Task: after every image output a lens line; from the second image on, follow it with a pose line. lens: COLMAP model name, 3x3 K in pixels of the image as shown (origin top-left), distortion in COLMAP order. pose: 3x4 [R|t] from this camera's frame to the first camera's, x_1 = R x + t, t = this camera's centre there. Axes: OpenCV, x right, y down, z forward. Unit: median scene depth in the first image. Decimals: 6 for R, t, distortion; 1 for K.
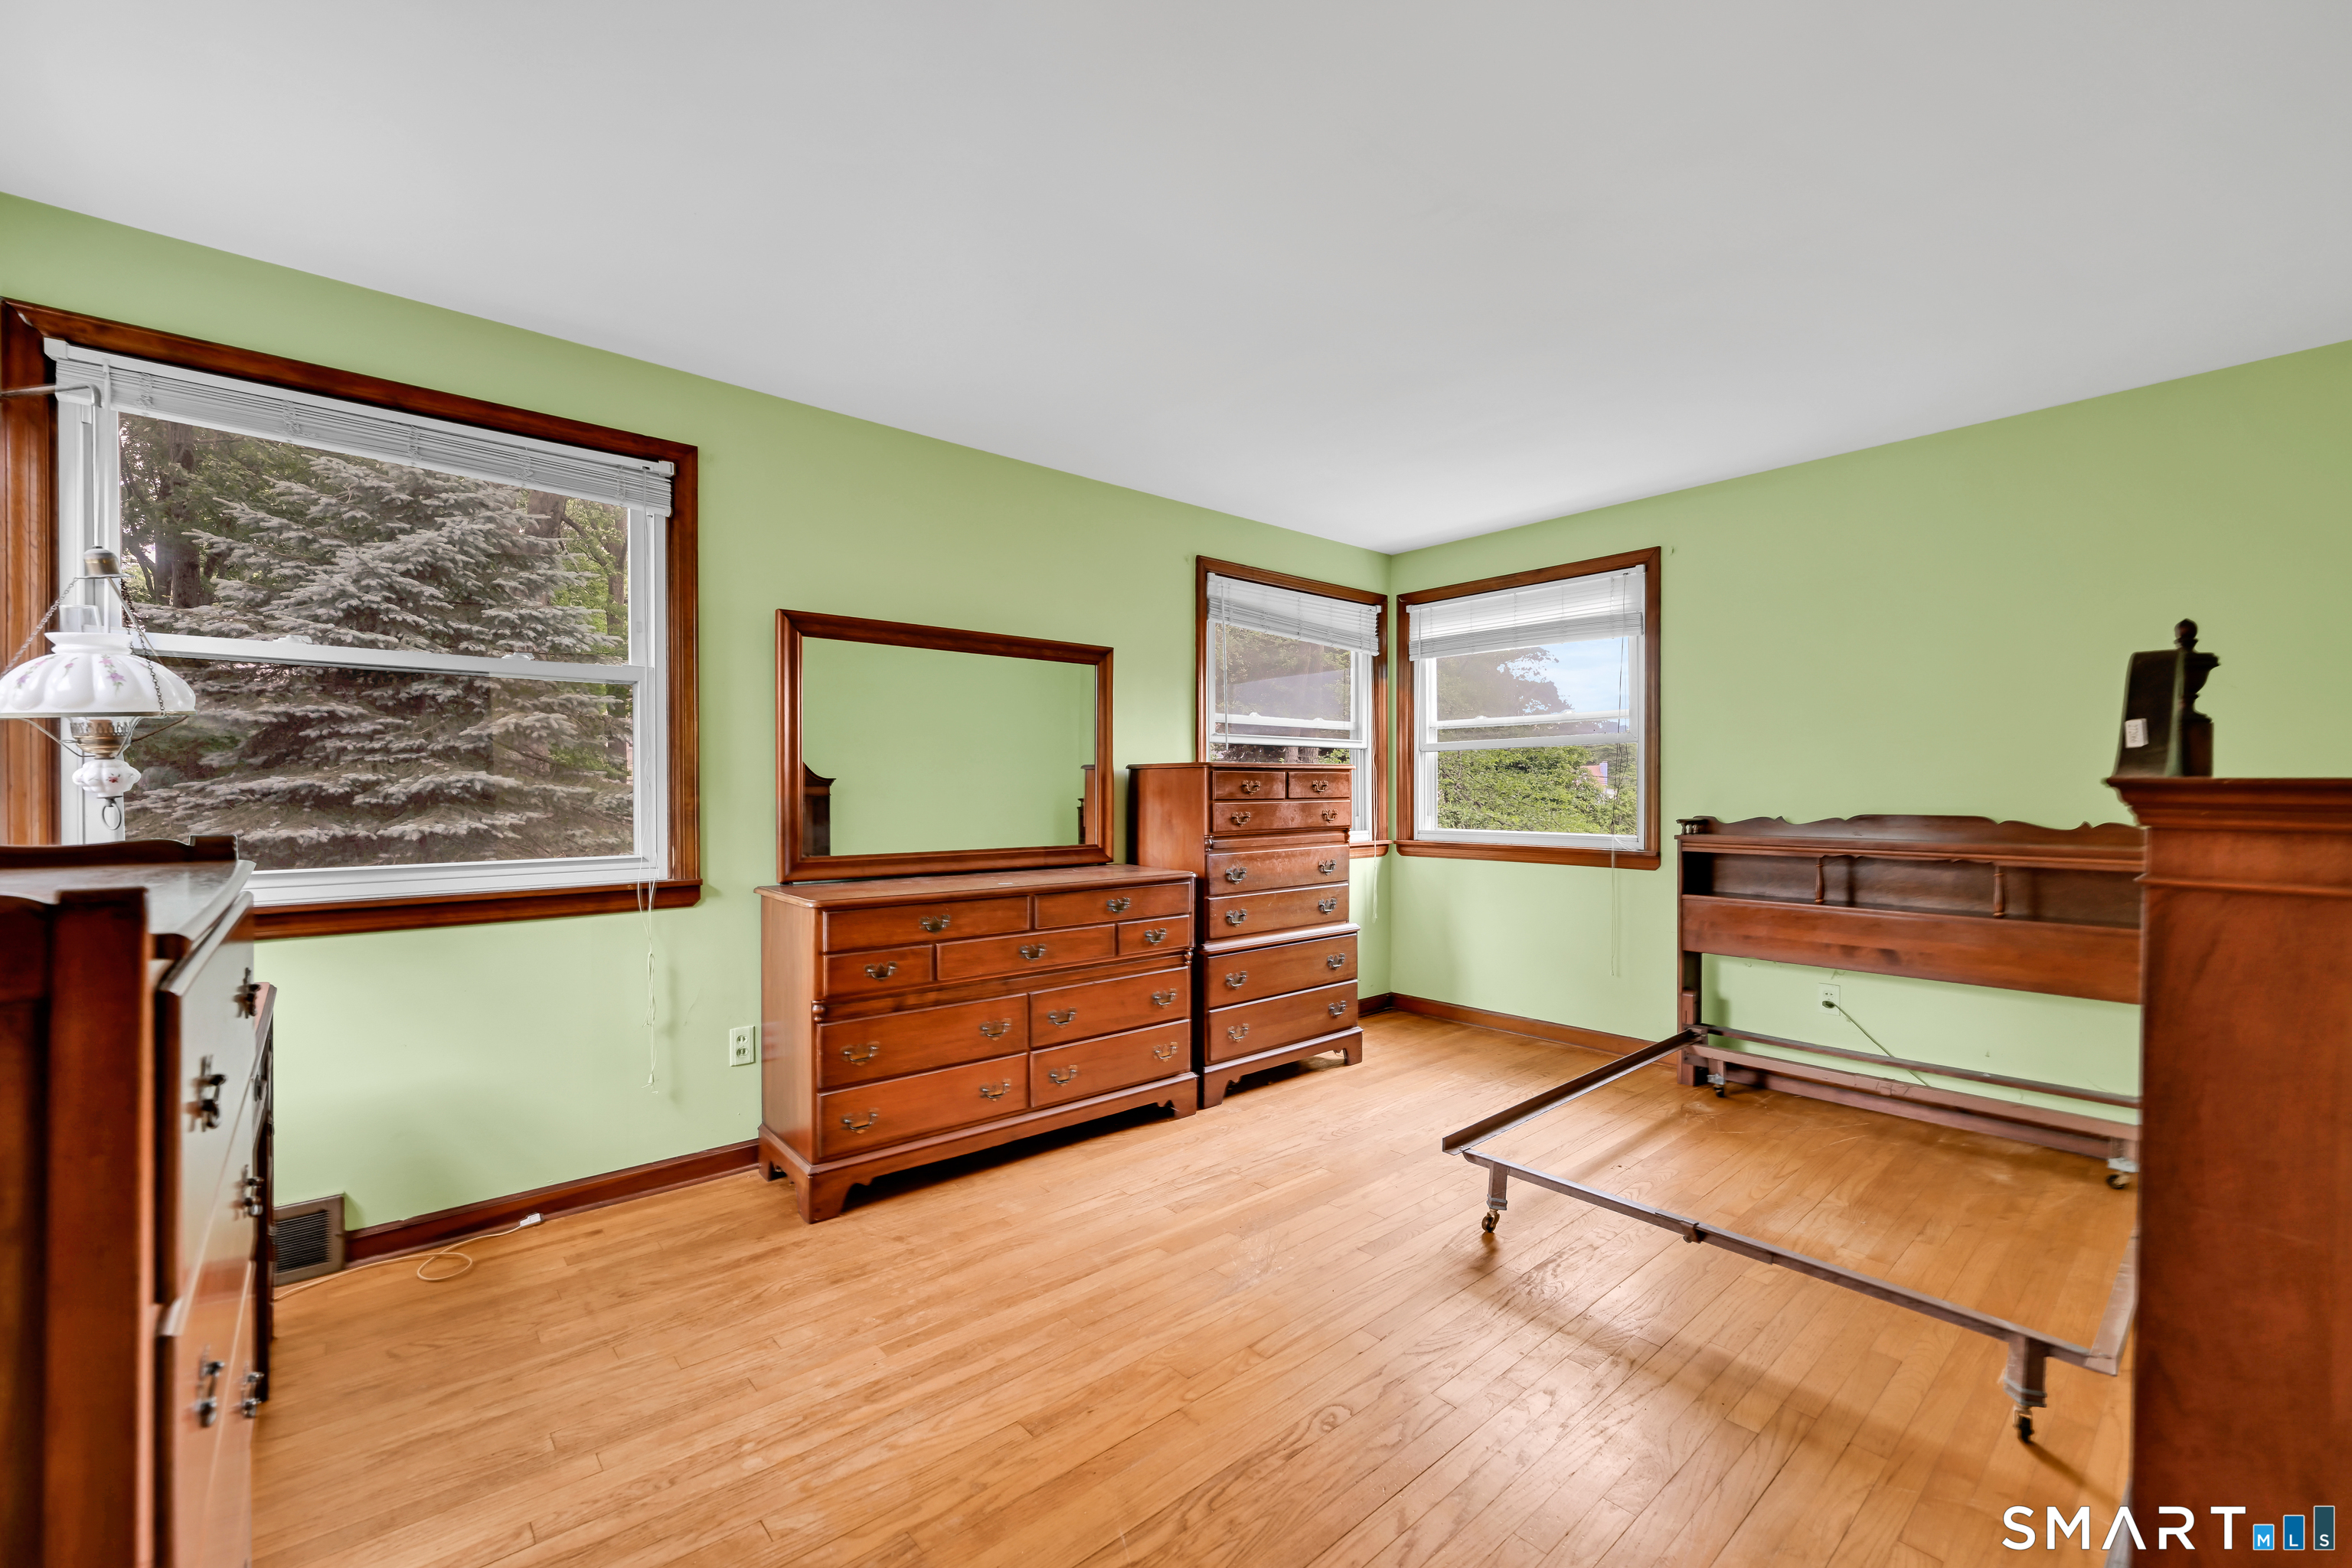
lens RADIAL K [[948.2, 0, 1181.0], [0, 948.2, 790.3], [0, 0, 1]] dist [-0.001600, -0.000244]
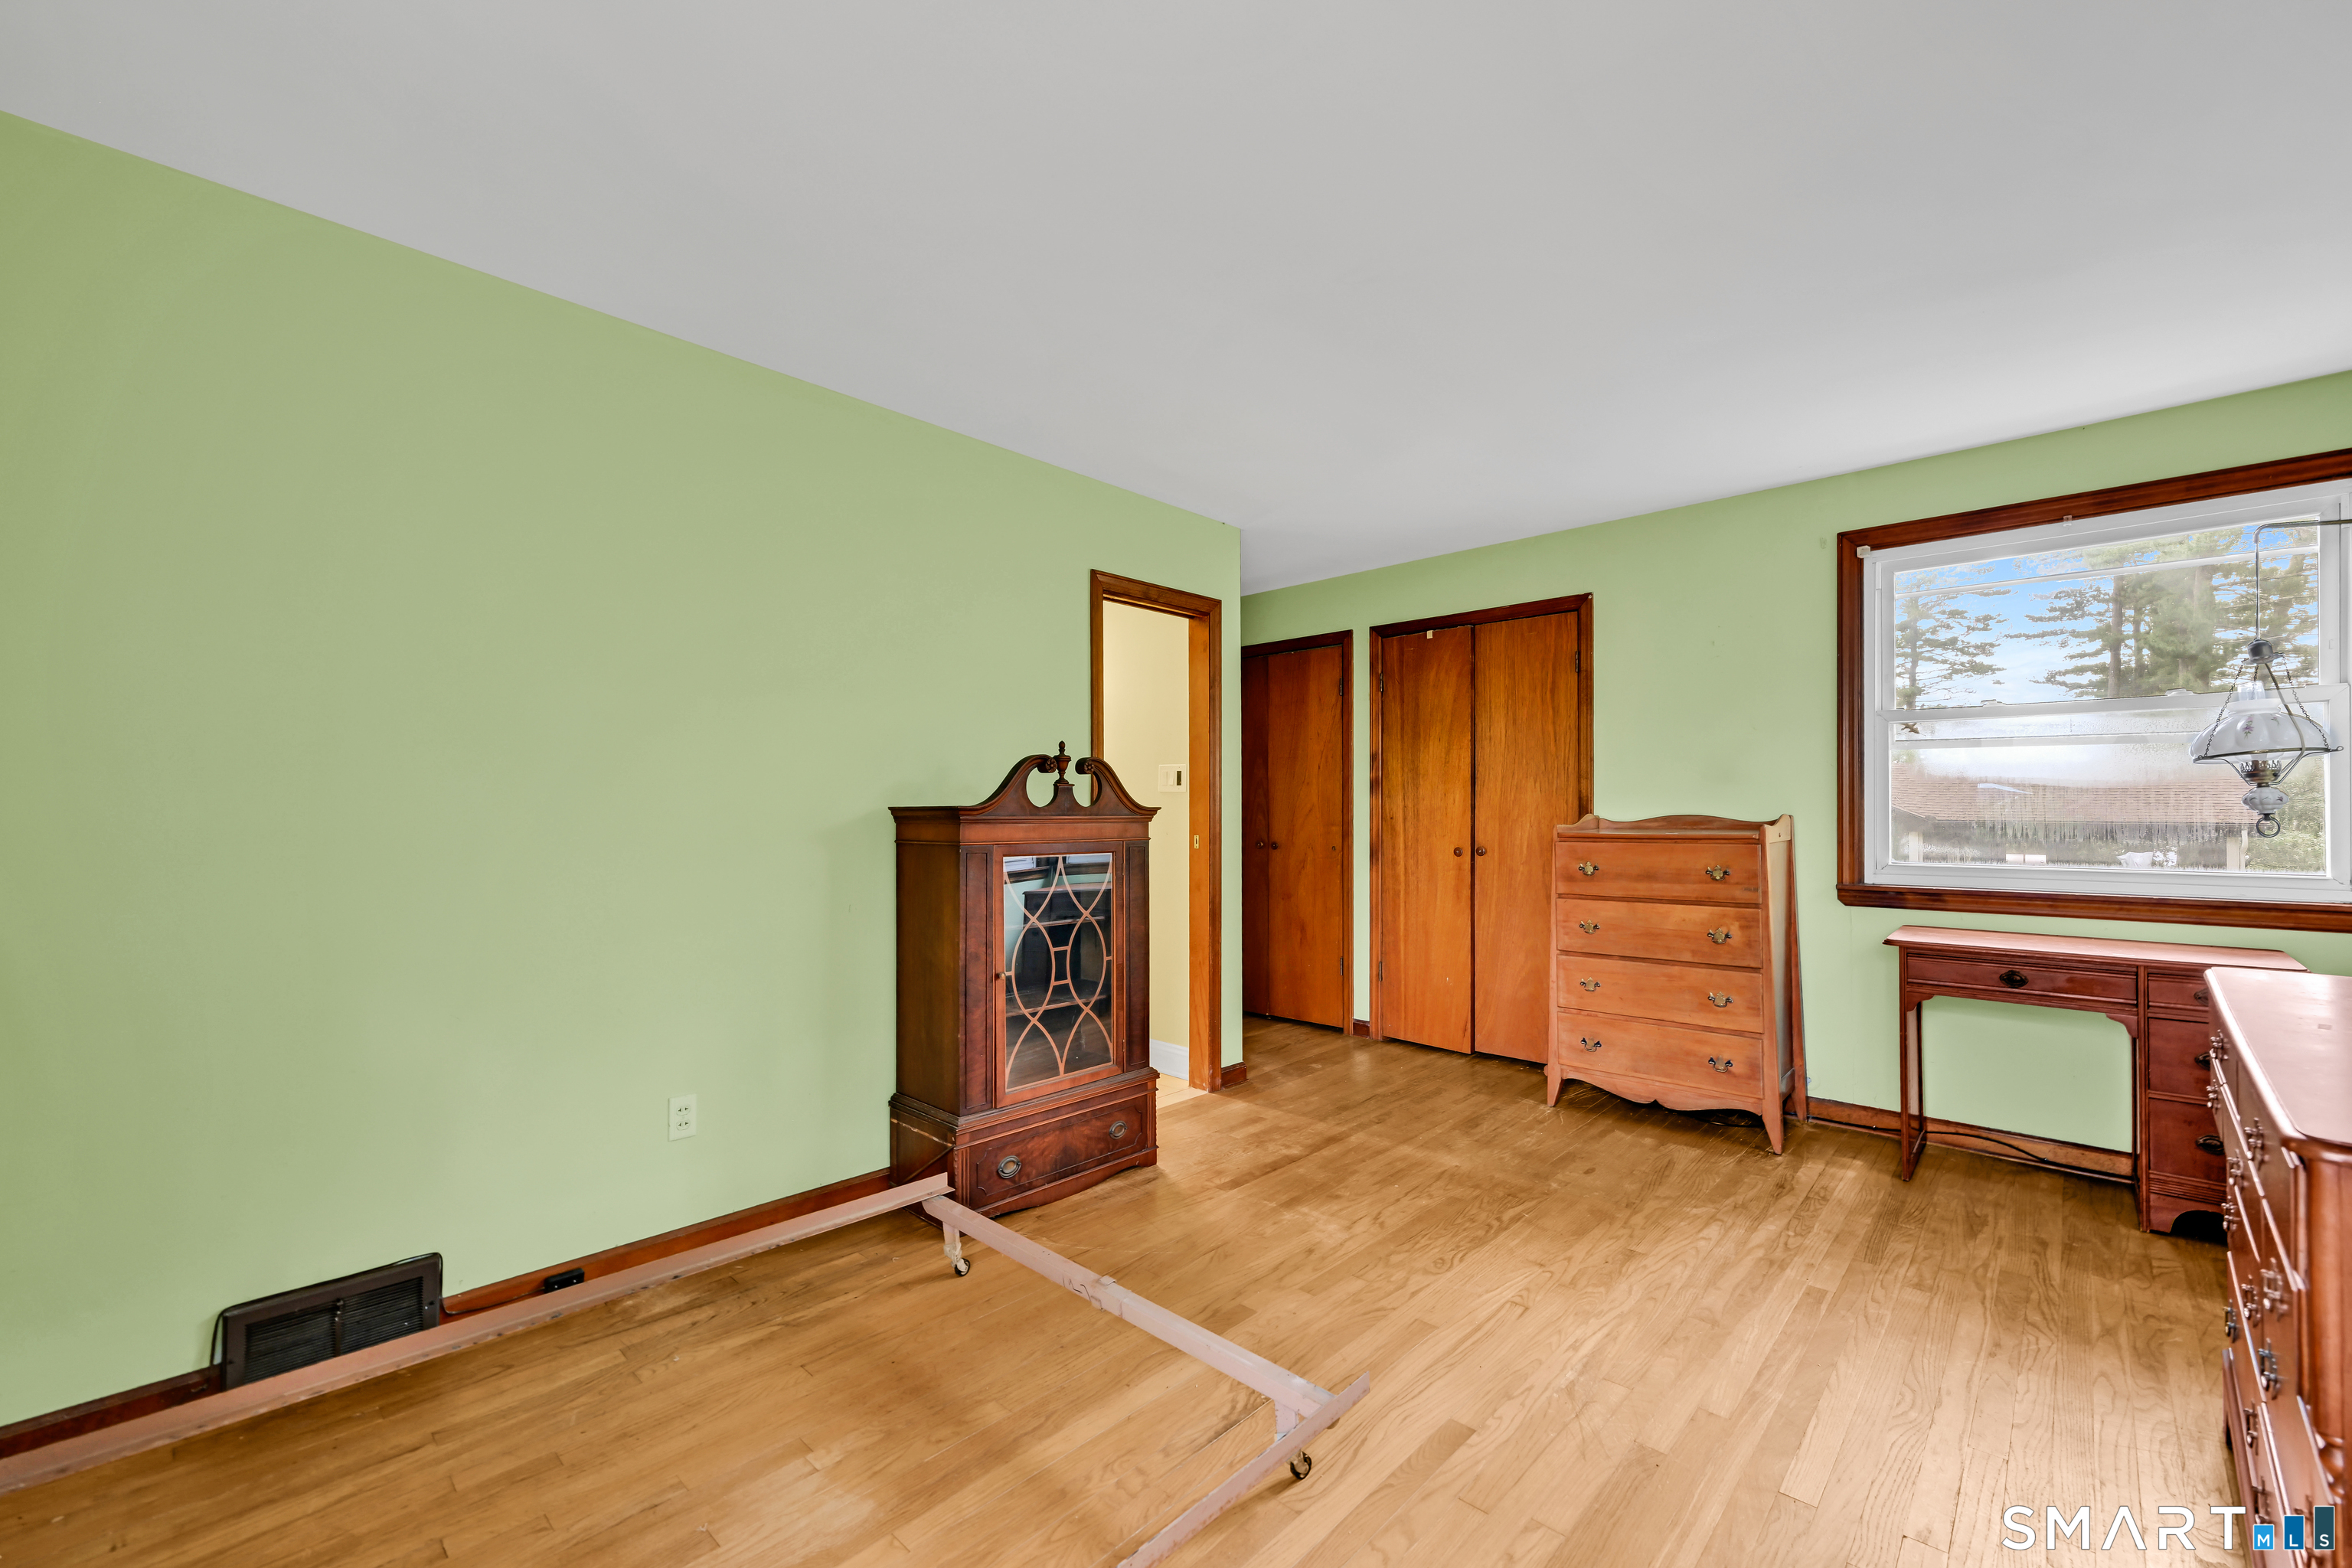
lens RADIAL K [[948.2, 0, 1181.0], [0, 948.2, 790.3], [0, 0, 1]] dist [-0.001600, -0.000244]
pose [[-0.995097, -0.002764, -0.098865, 0.678832], [-0.003175, 0.999987, 0.004000, -0.042334], [0.098853, 0.004294, -0.995093, 2.362859]]
